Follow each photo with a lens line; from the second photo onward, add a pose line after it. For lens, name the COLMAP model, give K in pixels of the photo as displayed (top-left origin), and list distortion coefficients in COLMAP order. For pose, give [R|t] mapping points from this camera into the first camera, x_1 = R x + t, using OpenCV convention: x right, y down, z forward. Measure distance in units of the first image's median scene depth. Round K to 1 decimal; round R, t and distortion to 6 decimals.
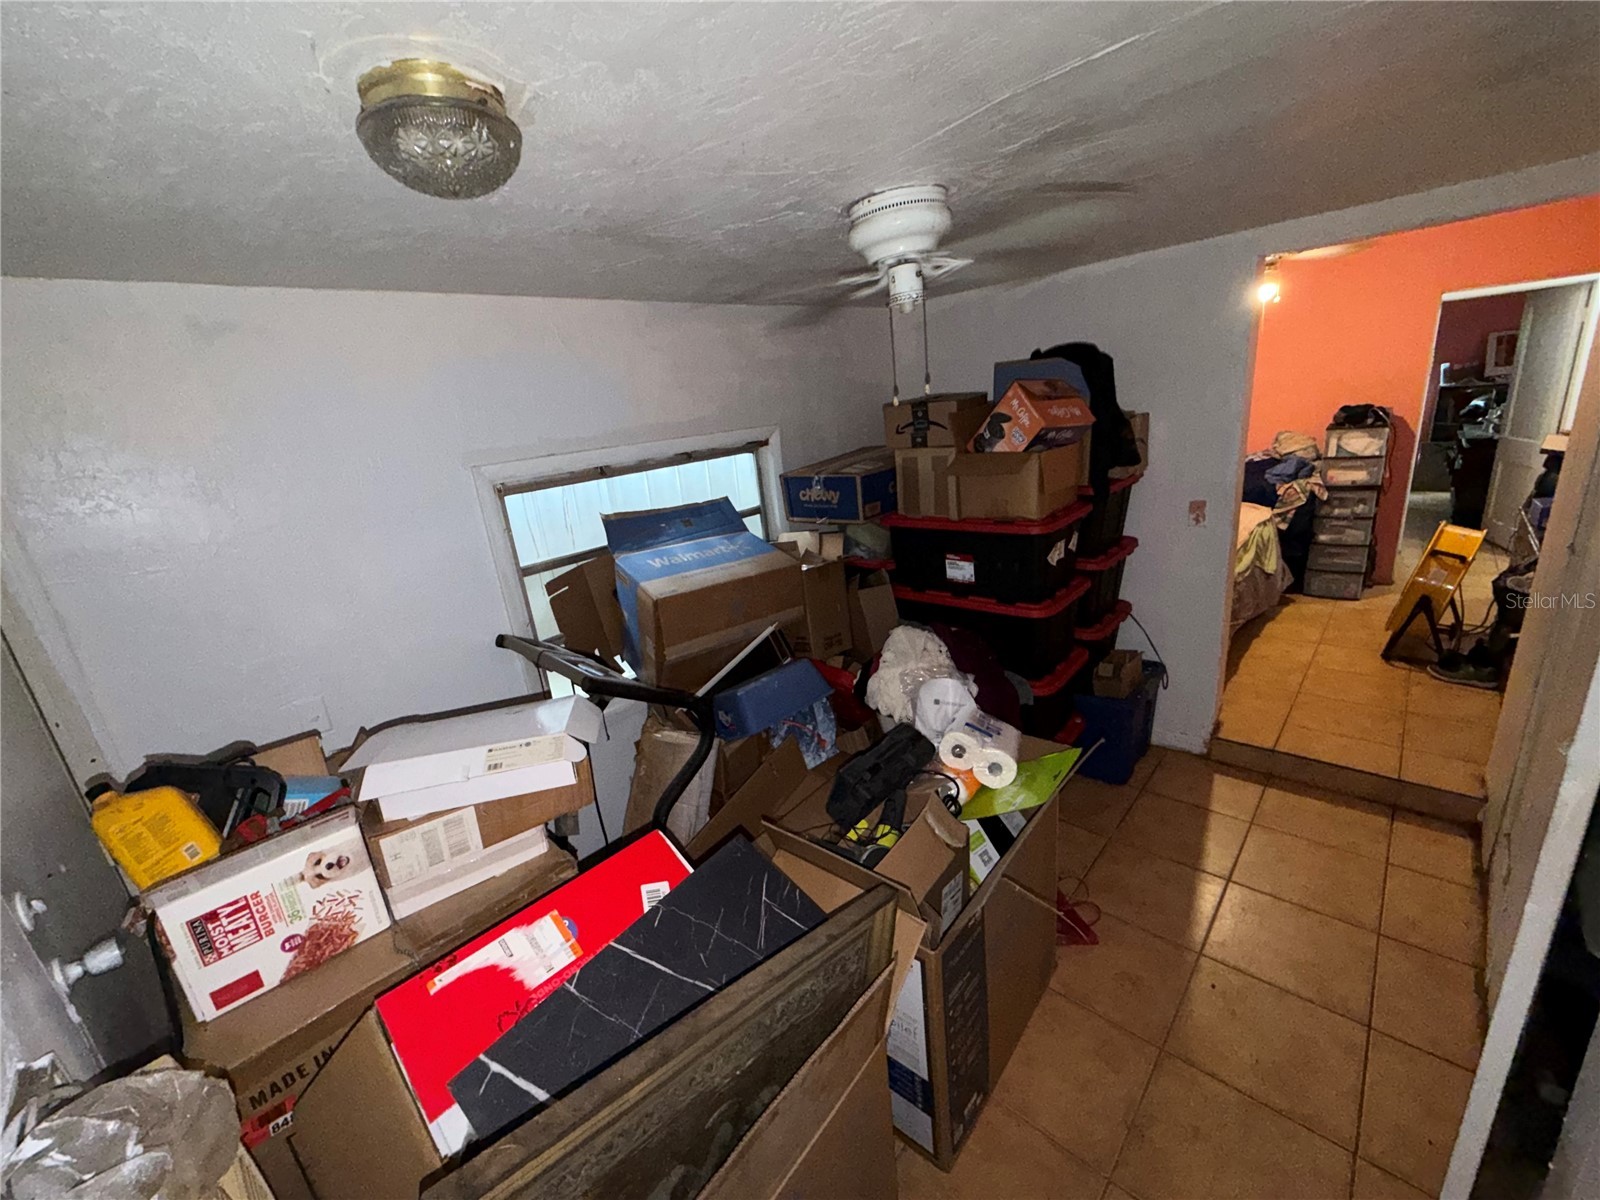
lens RADIAL K [[634.8, 0, 794.9], [0, 634.8, 597.4], [0, 0, 1]] dist [-0.002516, 0.000278]
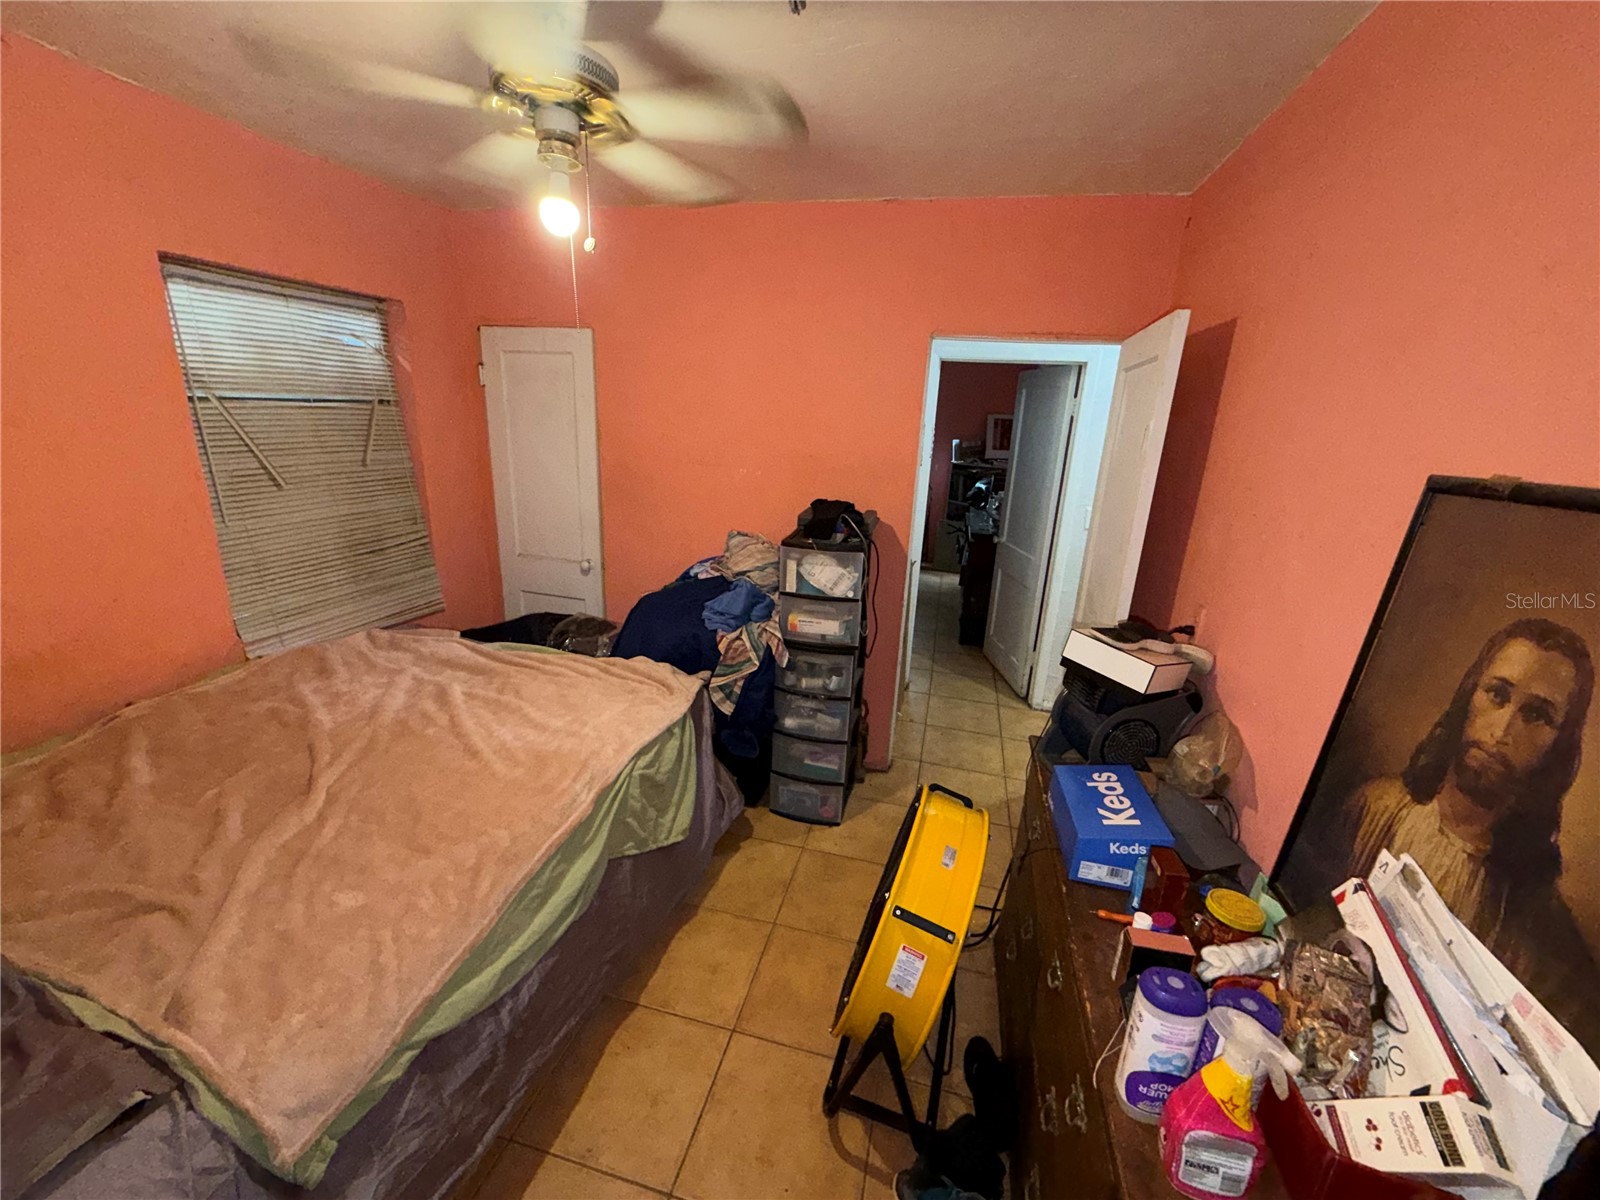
lens RADIAL K [[634.8, 0, 794.9], [0, 634.8, 597.4], [0, 0, 1]] dist [-0.002516, 0.000278]
pose [[0.862227, -0.004684, 0.506501, 0.546639], [0.011577, 0.999878, -0.010462, -0.204761], [-0.506390, 0.014884, 0.862176, 0.496313]]
